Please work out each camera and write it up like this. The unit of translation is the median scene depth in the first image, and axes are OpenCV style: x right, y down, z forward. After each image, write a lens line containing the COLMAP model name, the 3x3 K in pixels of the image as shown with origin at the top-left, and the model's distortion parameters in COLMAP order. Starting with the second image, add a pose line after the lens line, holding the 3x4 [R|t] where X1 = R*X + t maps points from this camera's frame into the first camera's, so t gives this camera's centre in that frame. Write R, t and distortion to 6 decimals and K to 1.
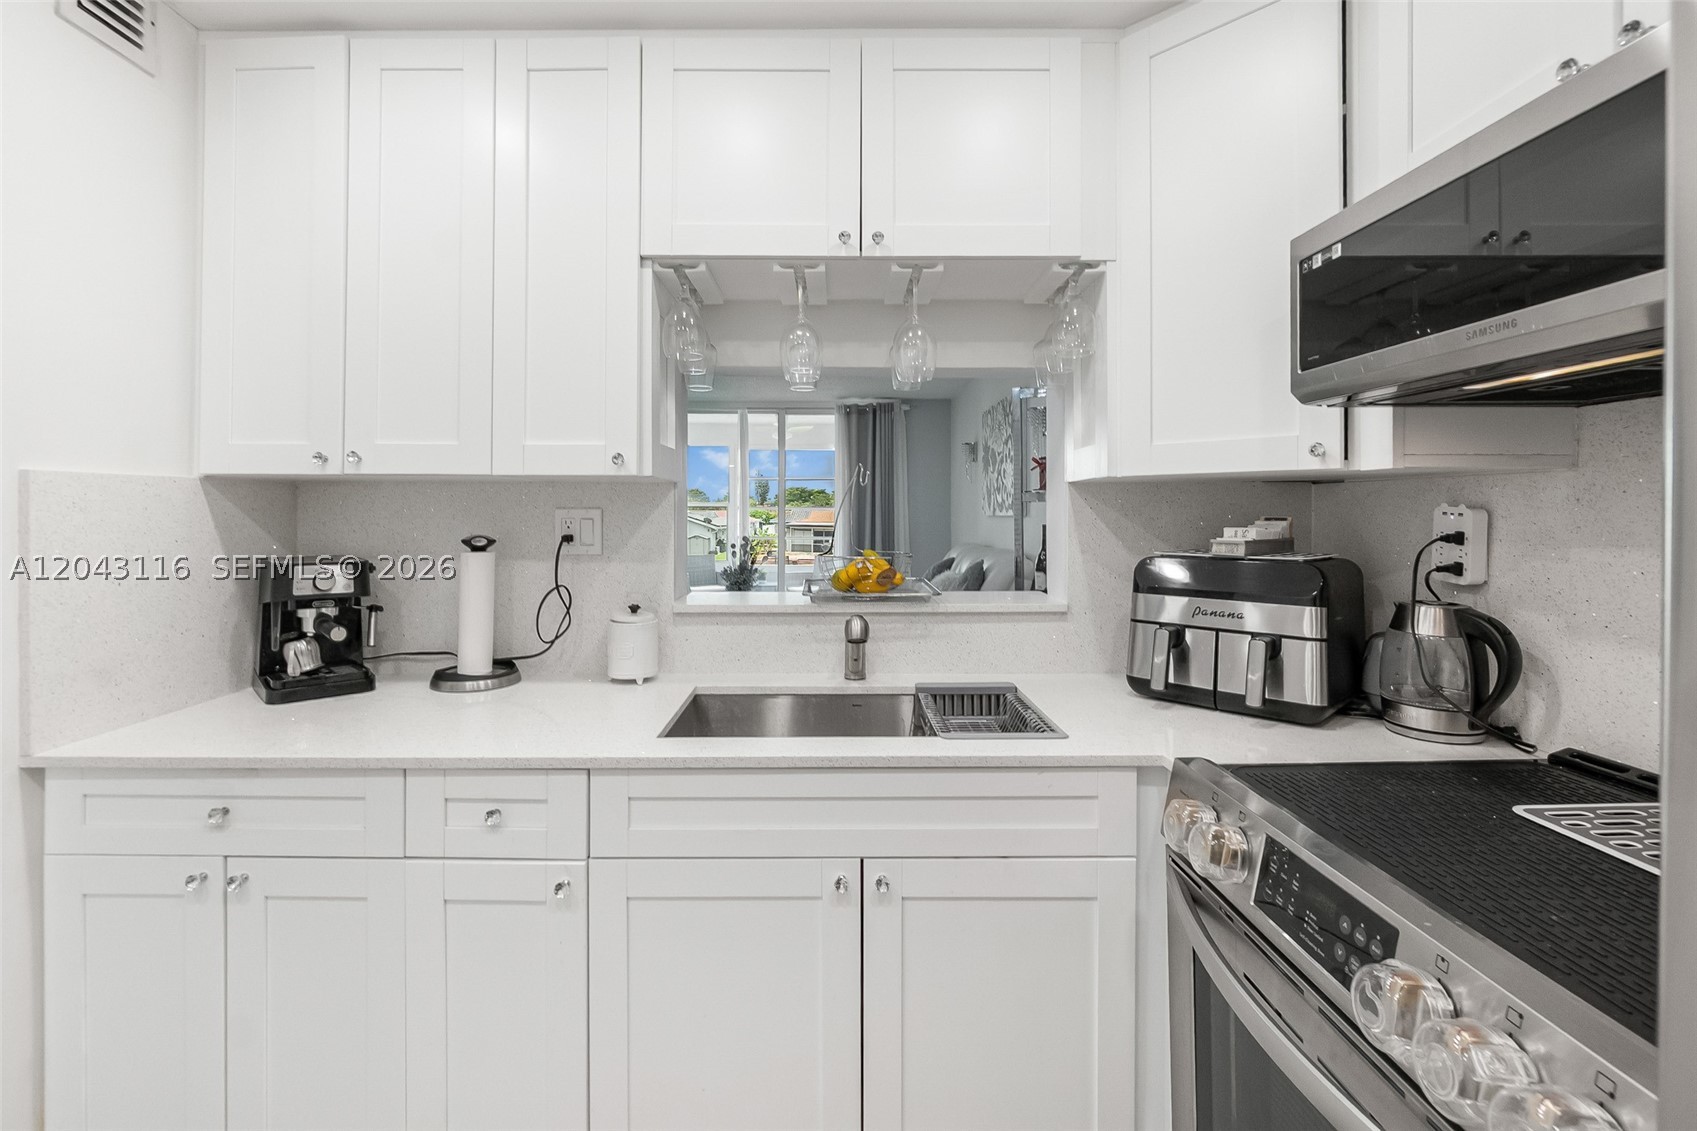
lens RADIAL K [[777.3, 0, 832.2], [0, 777.3, 510.1], [0, 0, 1]] dist [0.002409, 0.000547]
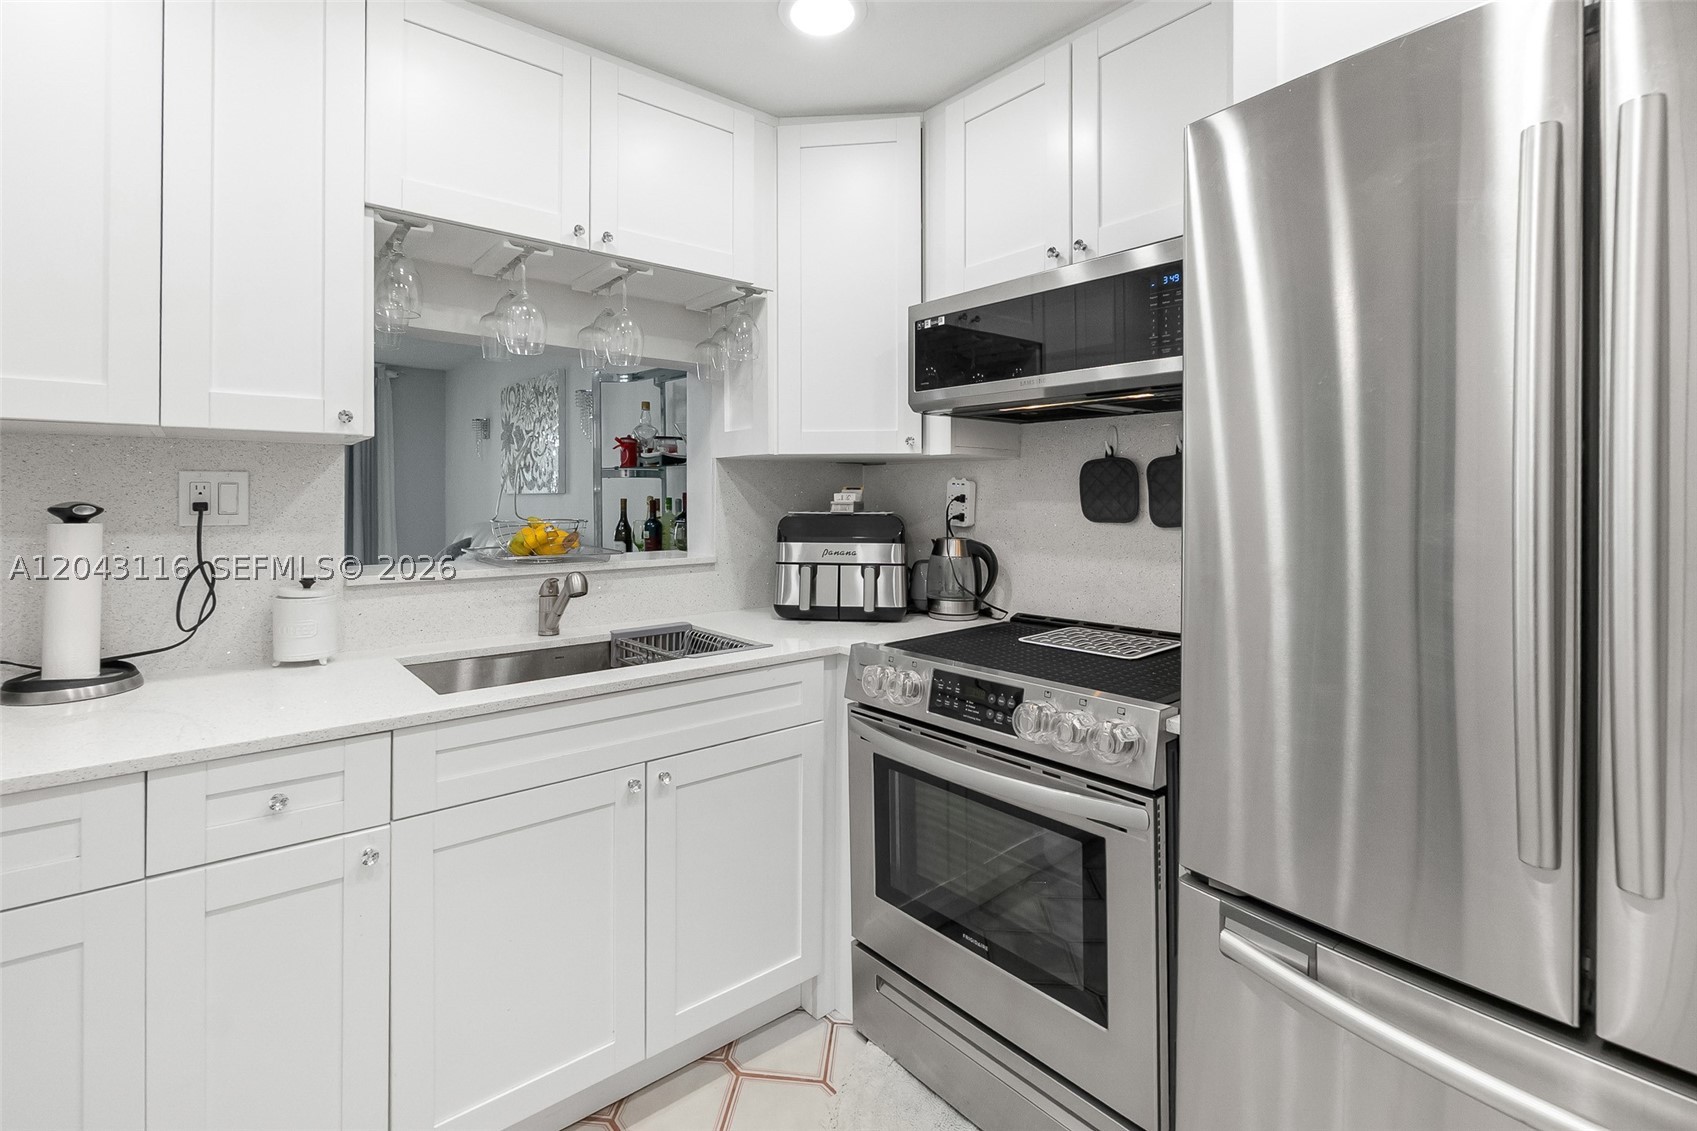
lens RADIAL K [[787.3, 0, 826.8], [0, 787.3, 497.7], [0, 0, 1]] dist [0.000977, 0.000366]
pose [[0.772935, 0.000664, 0.634485, -0.425406], [-0.003185, 0.999991, 0.002834, 0.027012], [-0.634478, -0.004211, 0.772930, -0.098136]]
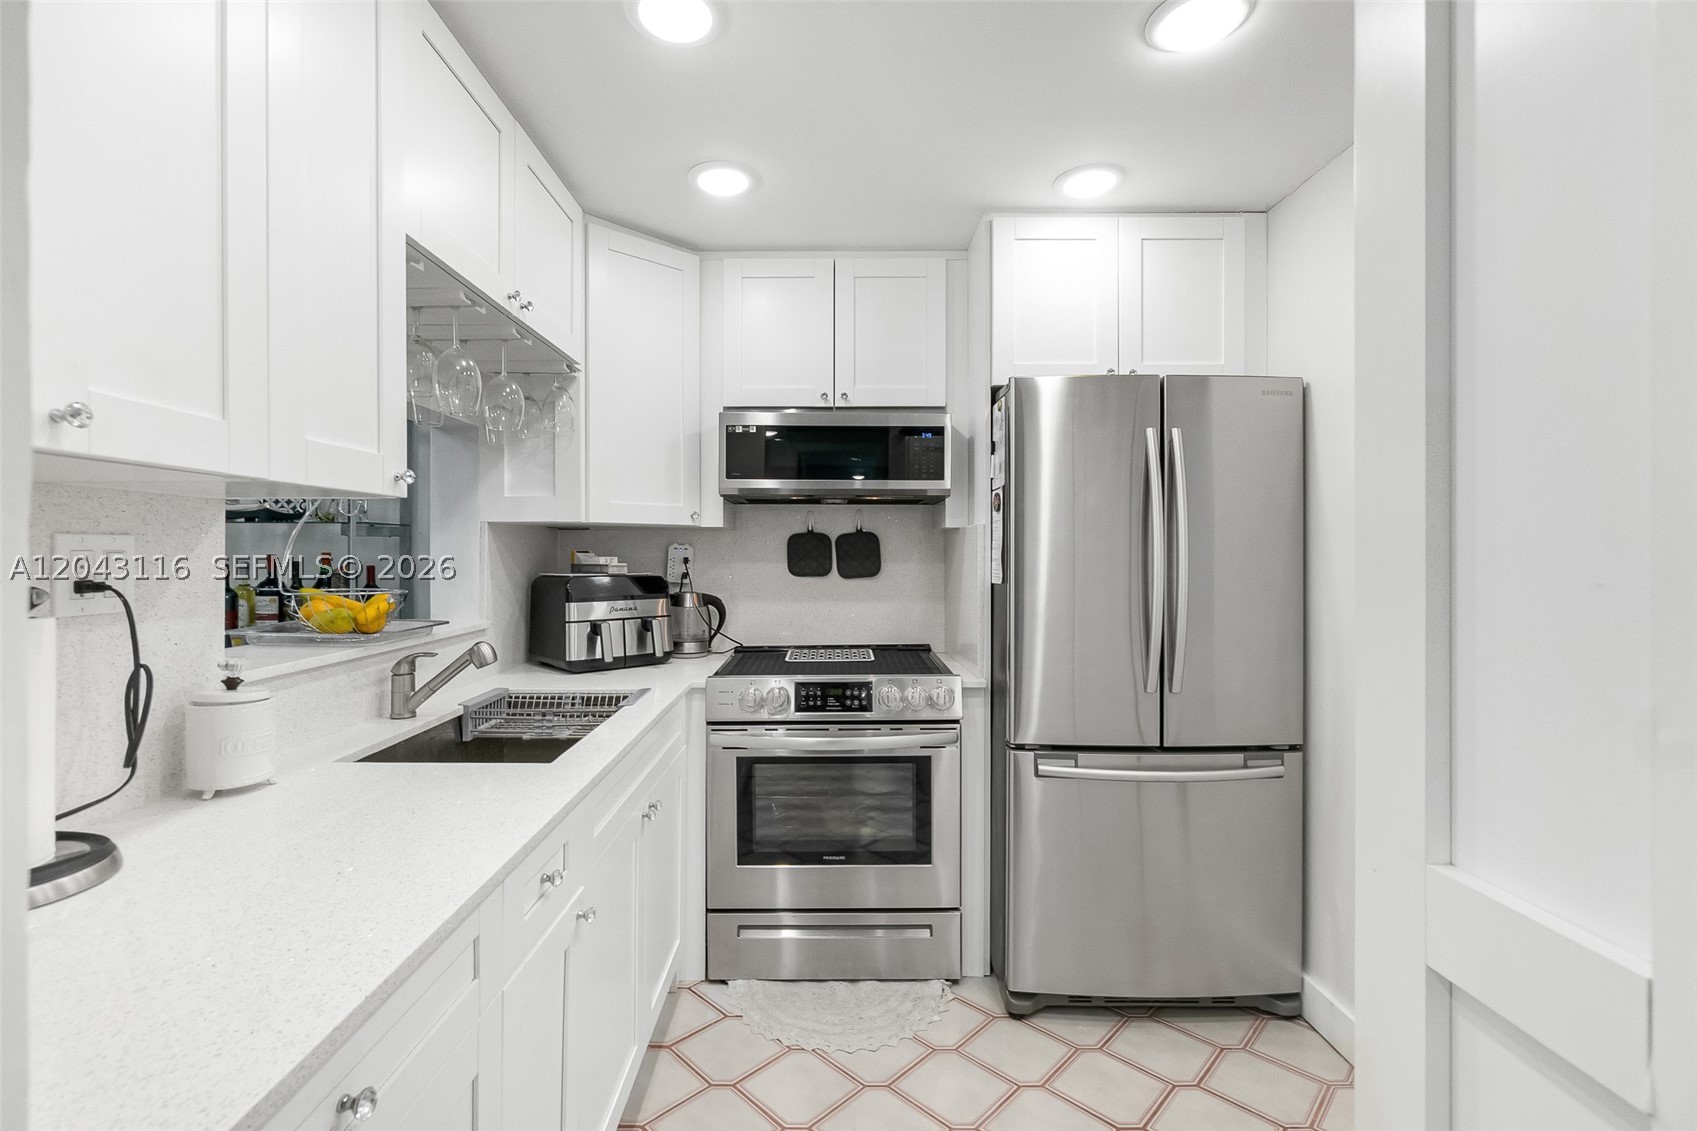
lens RADIAL K [[751.9, 0, 833.8], [0, 751.9, 558.8], [0, 0, 1]] dist [-0.000130, 0.000017]
pose [[-0.011558, -0.007574, 0.999905, -1.060212], [-0.000771, 0.999971, 0.007565, 0.014292], [-0.999933, -0.000684, -0.011564, 0.558505]]
